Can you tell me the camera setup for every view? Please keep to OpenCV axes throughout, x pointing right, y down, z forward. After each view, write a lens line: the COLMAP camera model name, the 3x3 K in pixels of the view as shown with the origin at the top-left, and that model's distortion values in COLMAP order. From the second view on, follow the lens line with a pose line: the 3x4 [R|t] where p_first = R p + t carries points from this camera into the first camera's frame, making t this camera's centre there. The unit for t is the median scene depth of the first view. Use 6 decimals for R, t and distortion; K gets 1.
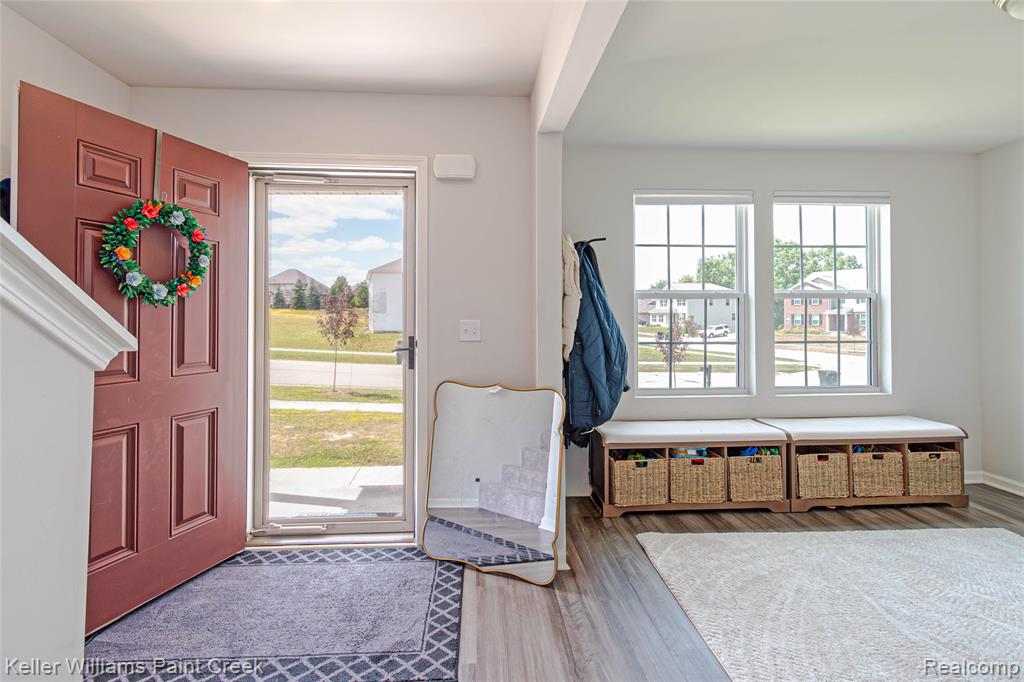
lens RADIAL K [[456.4, 0, 510.0], [0, 456.4, 310.5], [0, 0, 1]] dist [0.011392, -0.006051]
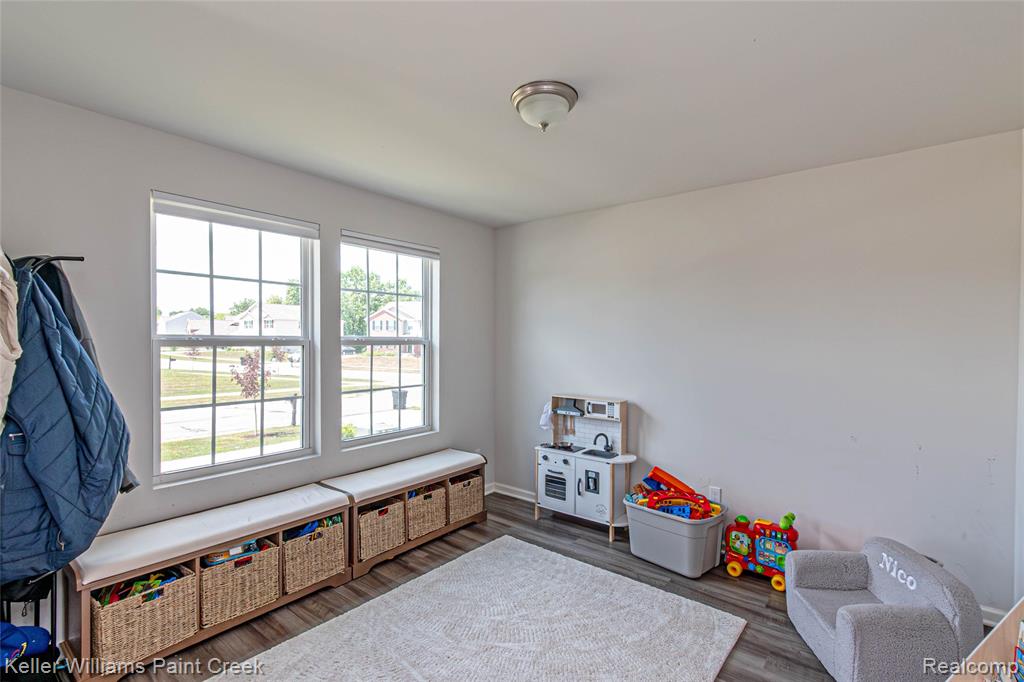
lens RADIAL K [[455.3, 0, 510.1], [0, 455.3, 343.4], [0, 0, 1]] dist [0.003342, 0.000444]
pose [[0.668960, -0.007855, 0.743257, 0.139678], [-0.013012, 0.999667, 0.022275, -0.065575], [-0.743185, -0.024572, 0.668635, 0.150767]]
